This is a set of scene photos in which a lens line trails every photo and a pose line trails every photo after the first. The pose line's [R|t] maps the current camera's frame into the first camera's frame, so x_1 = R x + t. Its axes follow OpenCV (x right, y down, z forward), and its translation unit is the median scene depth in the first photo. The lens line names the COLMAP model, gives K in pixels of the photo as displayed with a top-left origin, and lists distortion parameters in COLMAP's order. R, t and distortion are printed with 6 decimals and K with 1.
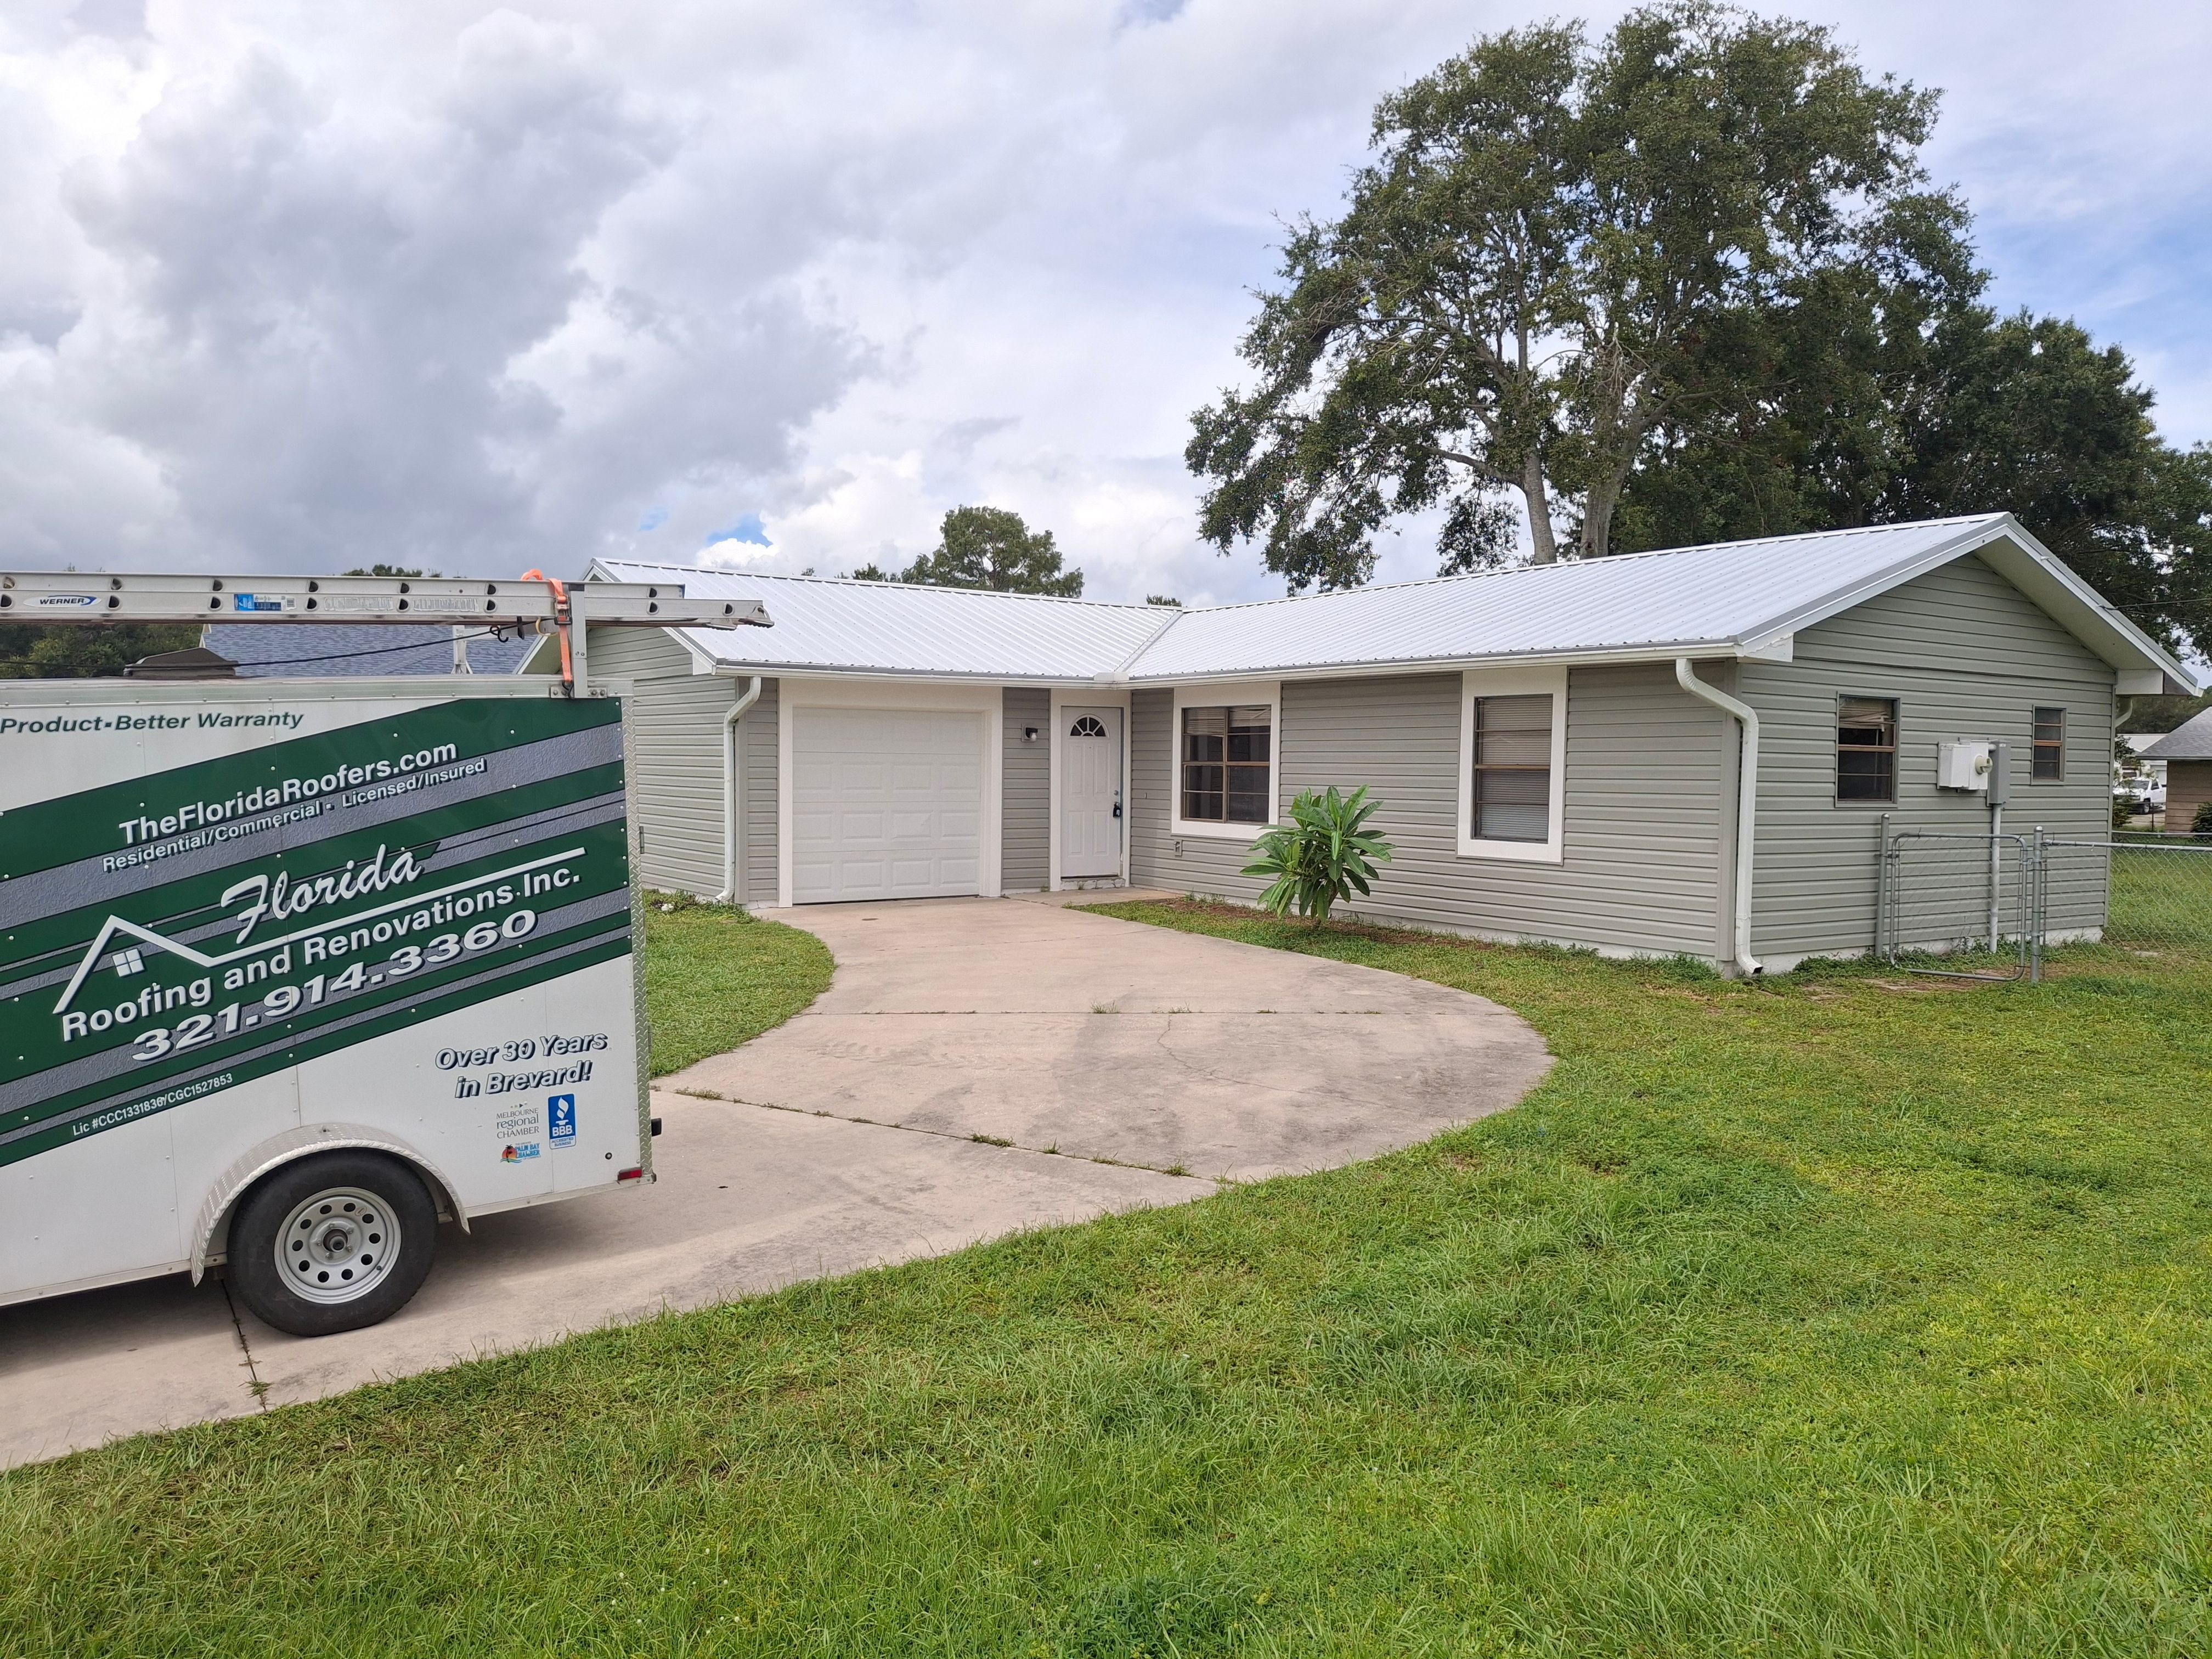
lens RADIAL K [[1602.1, 0, 1105.5], [0, 1602.1, 832.6], [0, 0, 1]] dist [0.132414, -0.278957]
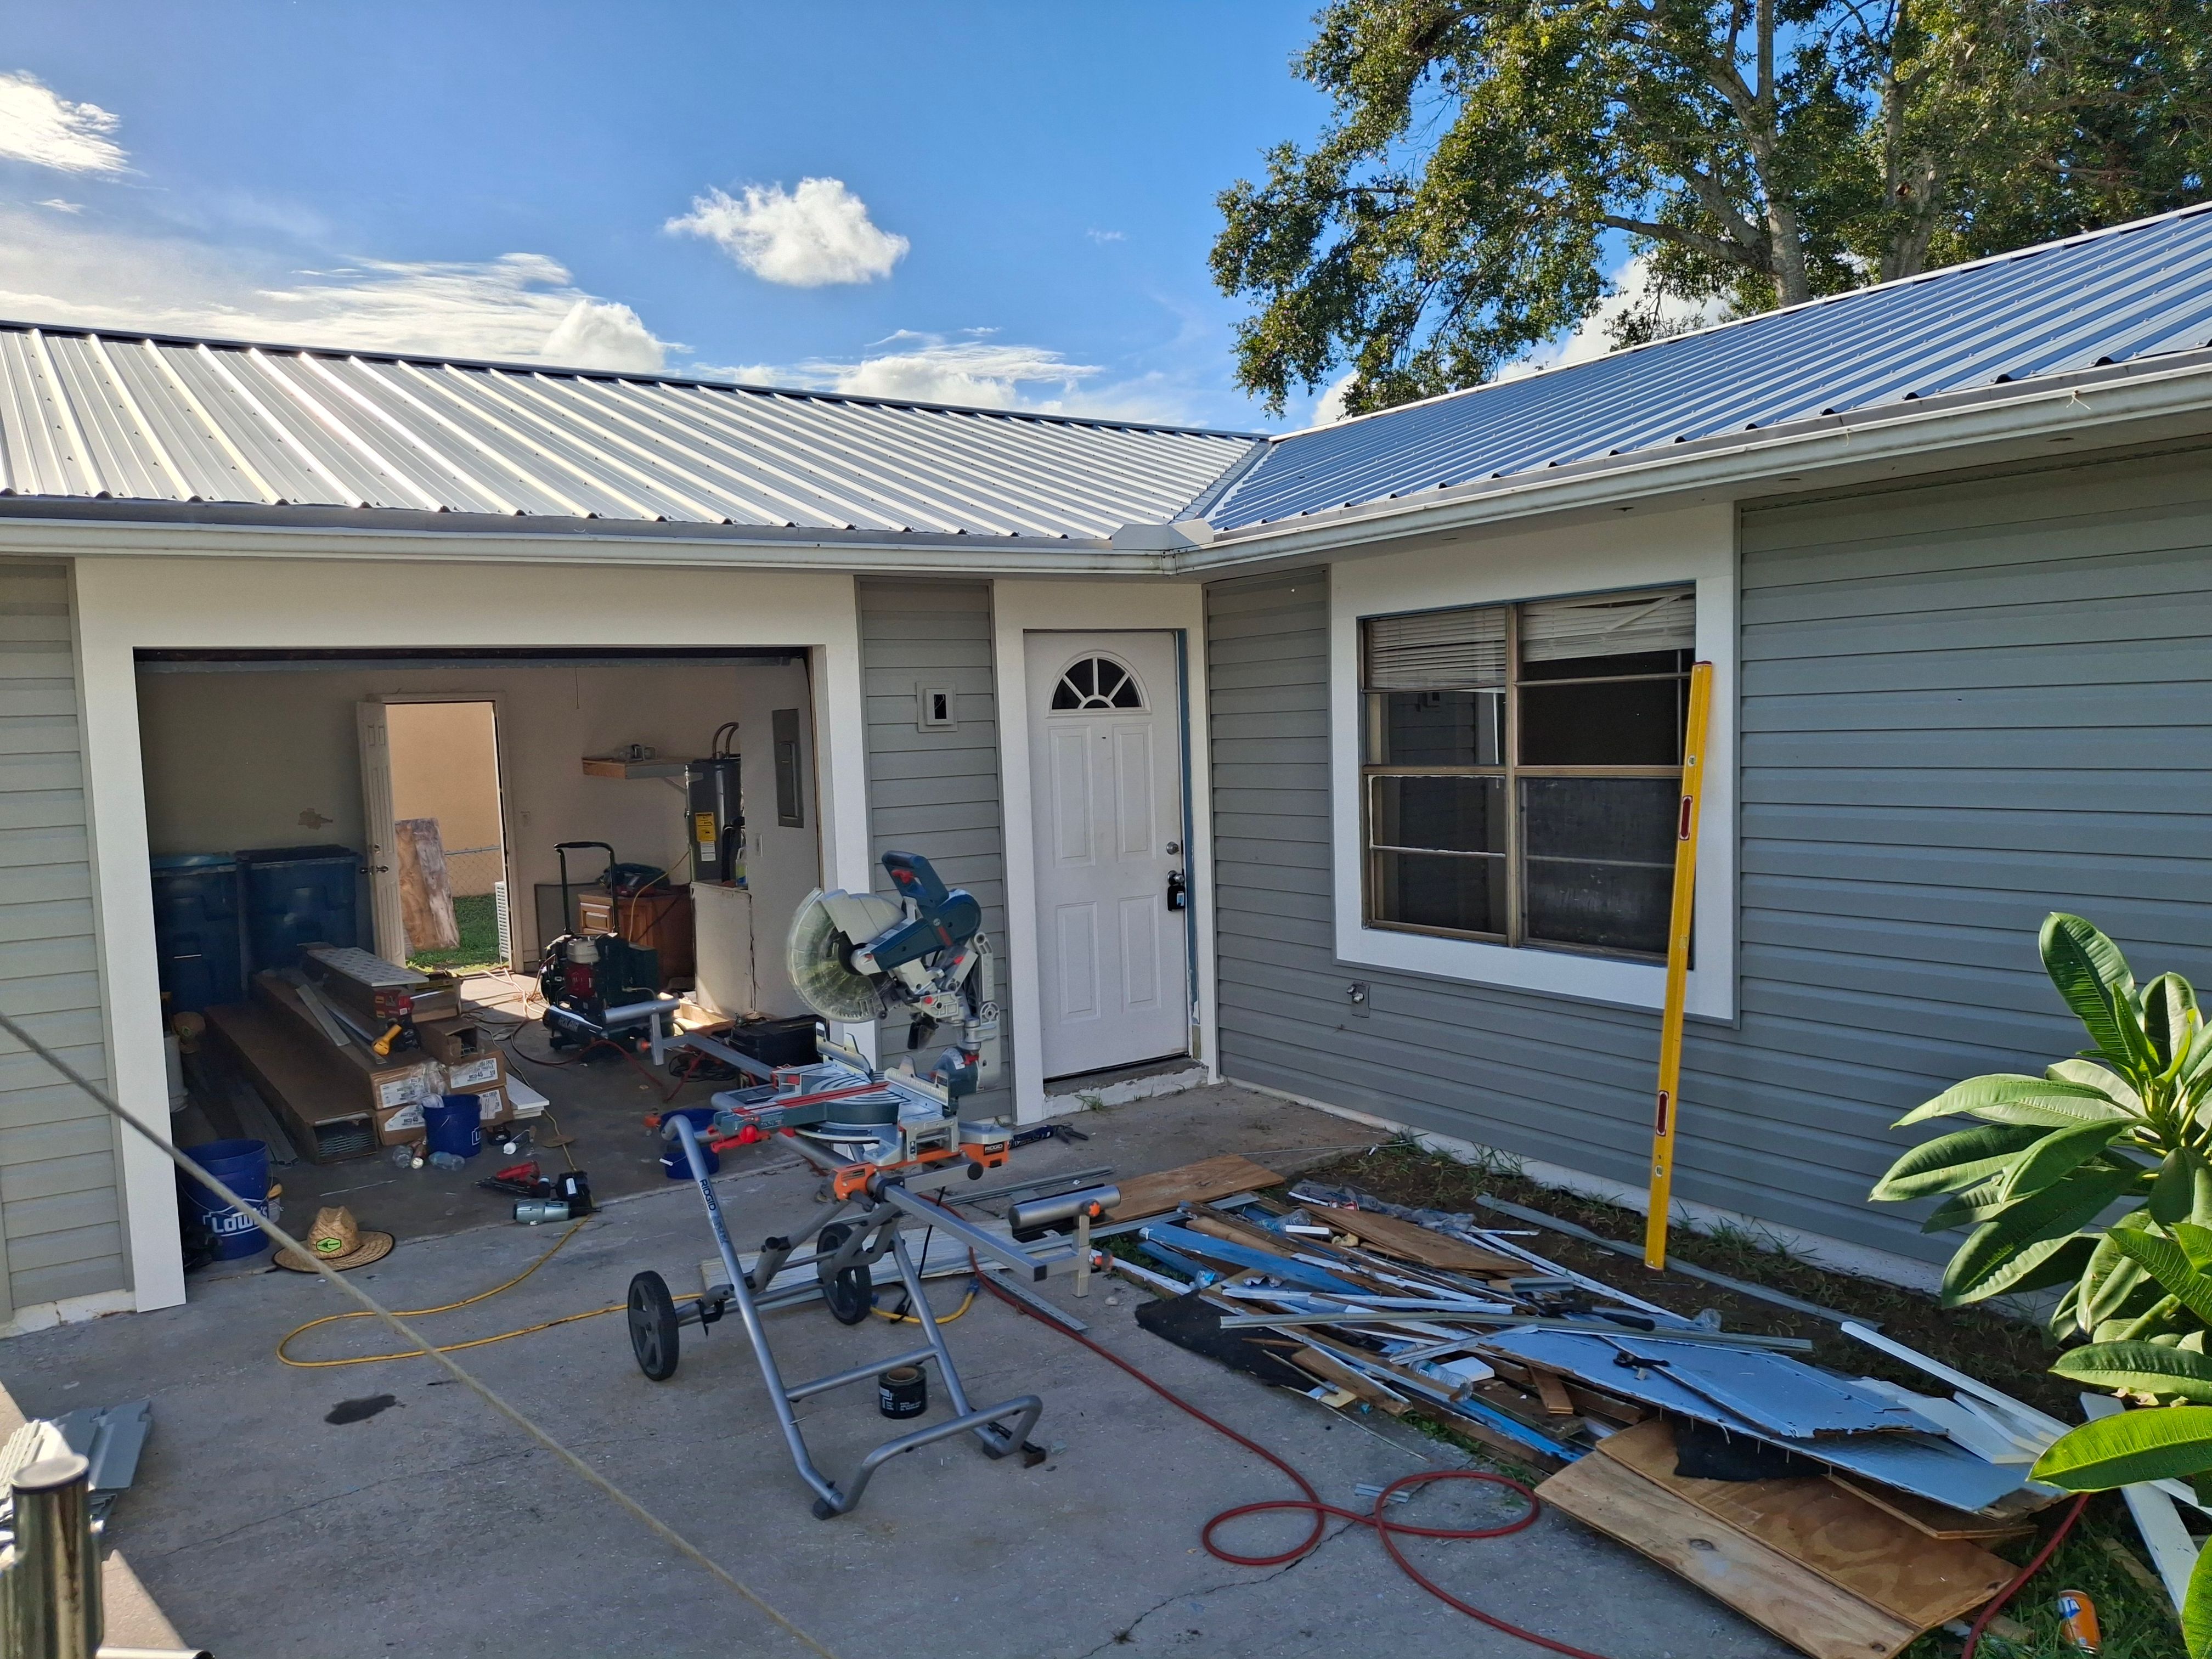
lens RADIAL K [[1621.6, 0, 1083.5], [0, 1621.6, 851.6], [0, 0, 1]] dist [0.107922, -0.219046]
pose [[0.998957, -0.044781, -0.008911, -0.015505], [0.045066, 0.998376, 0.034859, -0.049750], [0.007335, -0.035225, 0.999353, 0.768673]]
